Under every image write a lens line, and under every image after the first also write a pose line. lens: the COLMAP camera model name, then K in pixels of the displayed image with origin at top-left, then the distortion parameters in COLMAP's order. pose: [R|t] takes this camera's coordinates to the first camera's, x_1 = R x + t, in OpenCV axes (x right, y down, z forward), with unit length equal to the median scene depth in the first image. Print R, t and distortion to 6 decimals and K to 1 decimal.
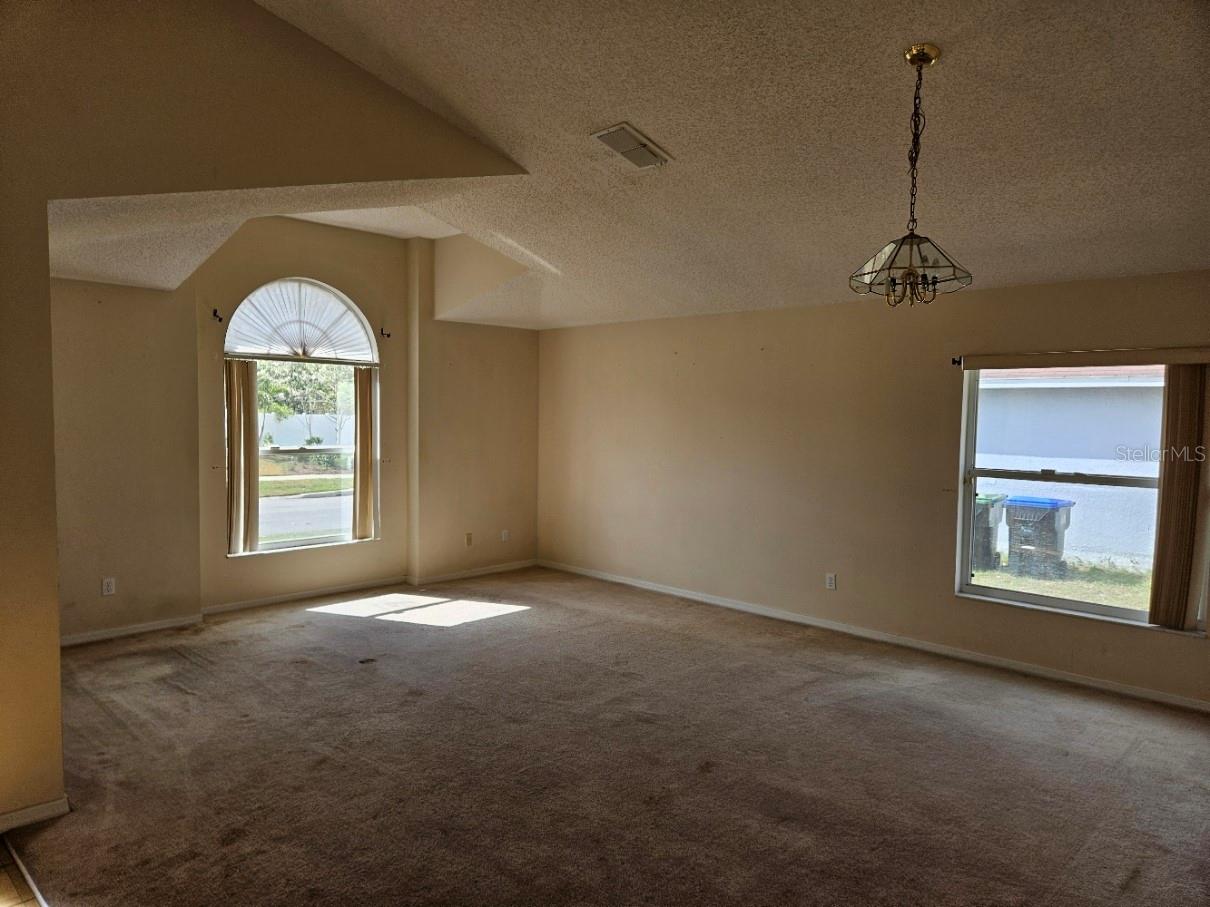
lens RADIAL K [[801.4, 0, 605.0], [0, 801.4, 453.5], [0, 0, 1]] dist [0.063770, -0.051375]
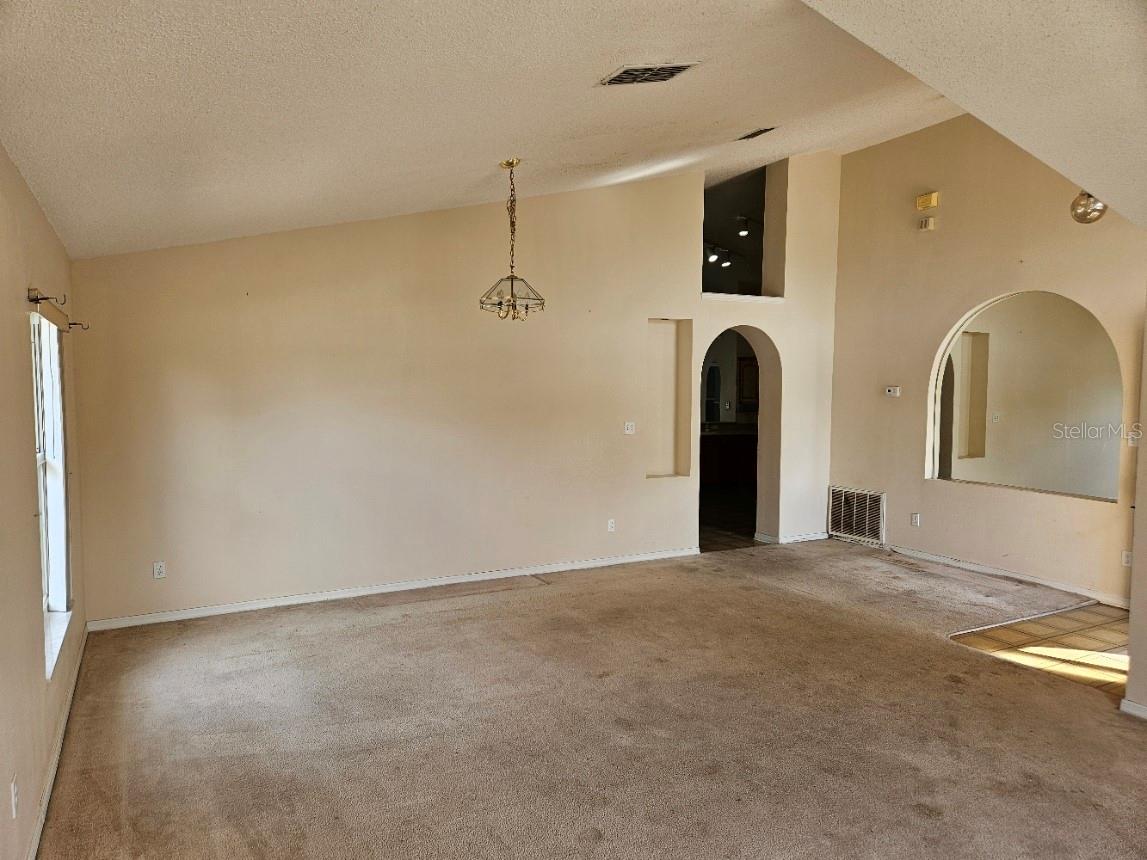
lens RADIAL K [[777.3, 0, 573.5], [0, 777.3, 430.0], [0, 0, 1]] dist [0.001979, -0.000266]
pose [[-0.955597, -0.032335, 0.292897, -0.115111], [-0.000081, 0.993990, 0.109470, -0.077927], [-0.294676, 0.104585, -0.949857, 1.470557]]
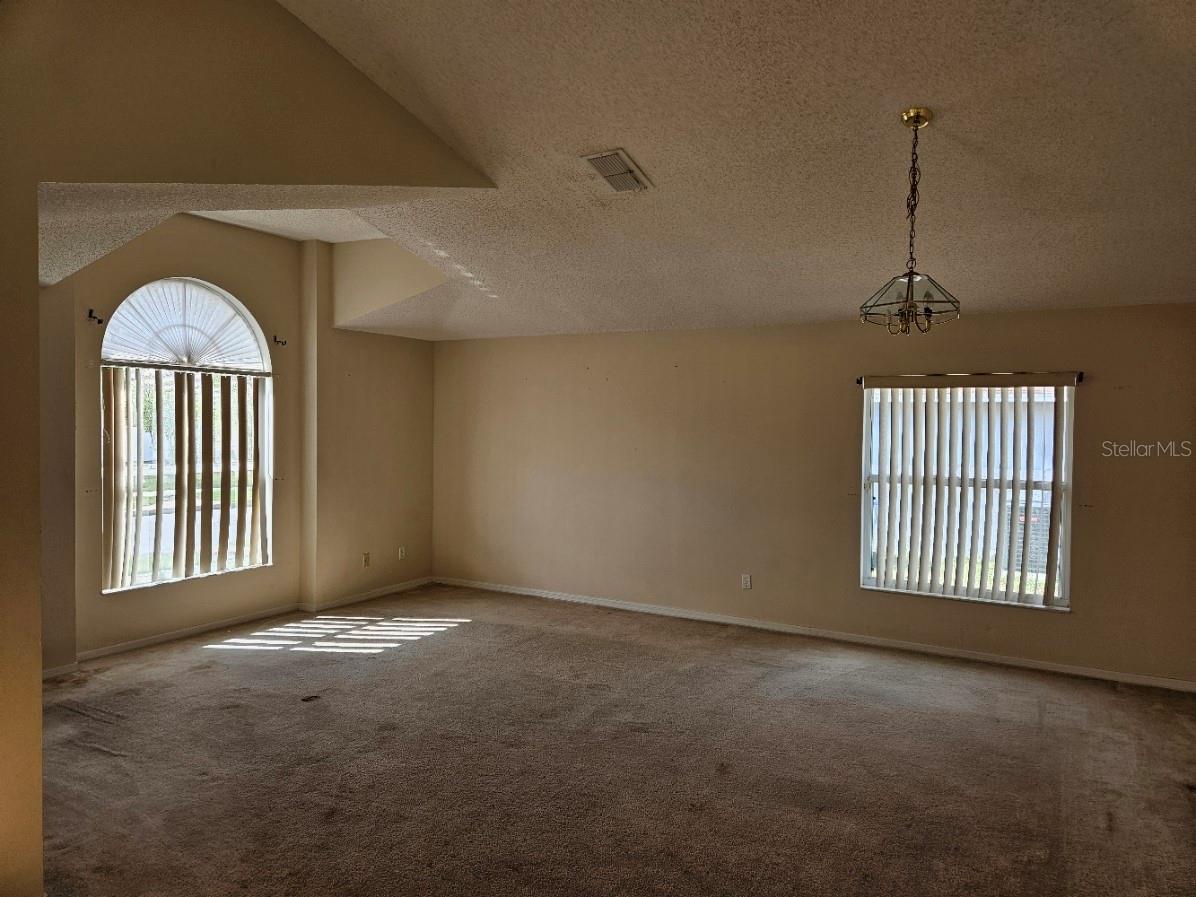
lens RADIAL K [[783.2, 0, 625.1], [0, 783.2, 439.2], [0, 0, 1]] dist [0.068231, -0.054677]
pose [[0.963926, -0.007664, 0.266059, -0.186706], [0.015219, 0.999537, -0.026345, -0.008269], [-0.265734, 0.029444, 0.963597, 0.027156]]
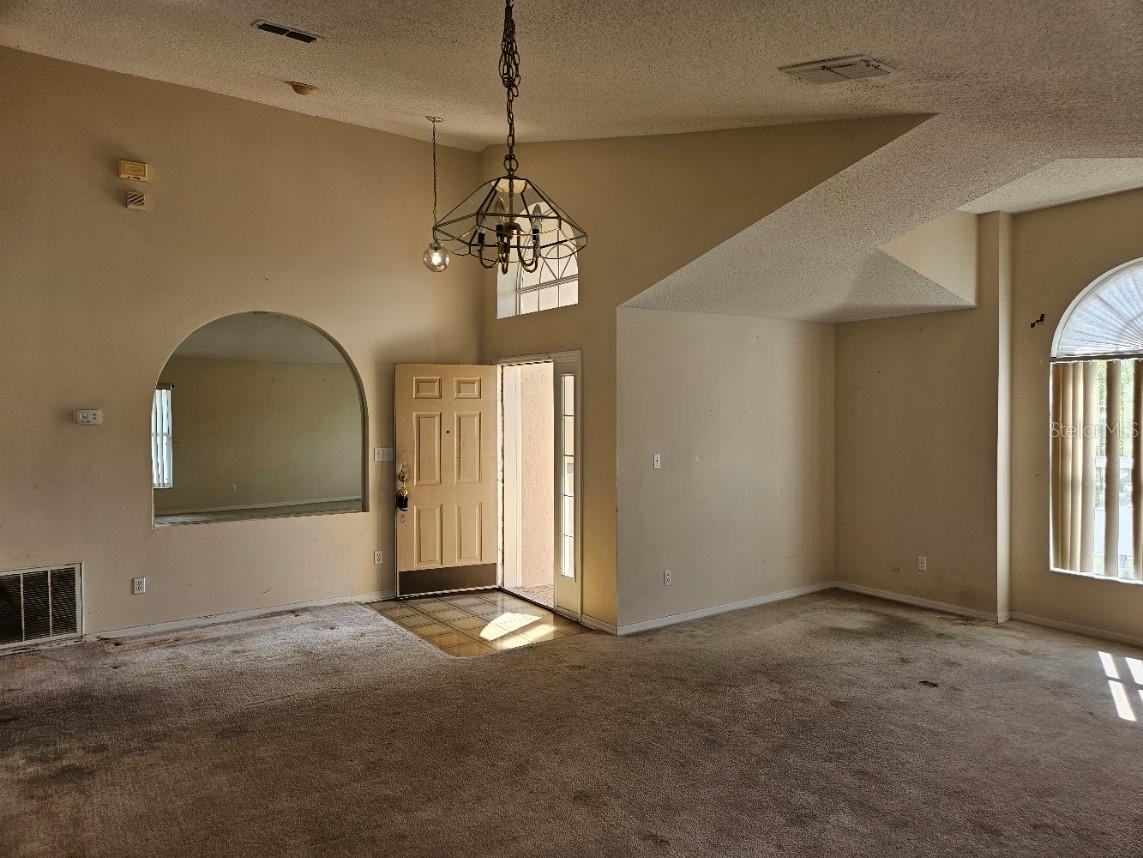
lens RADIAL K [[740.3, 0, 571.5], [0, 740.3, 429.0], [0, 0, 1]] dist [0.050933, -0.002237]
pose [[-0.166009, 0.006150, -0.986105, 0.623580], [-0.054191, 0.998413, 0.015350, -0.026471], [0.984634, 0.055986, -0.165412, 0.718266]]
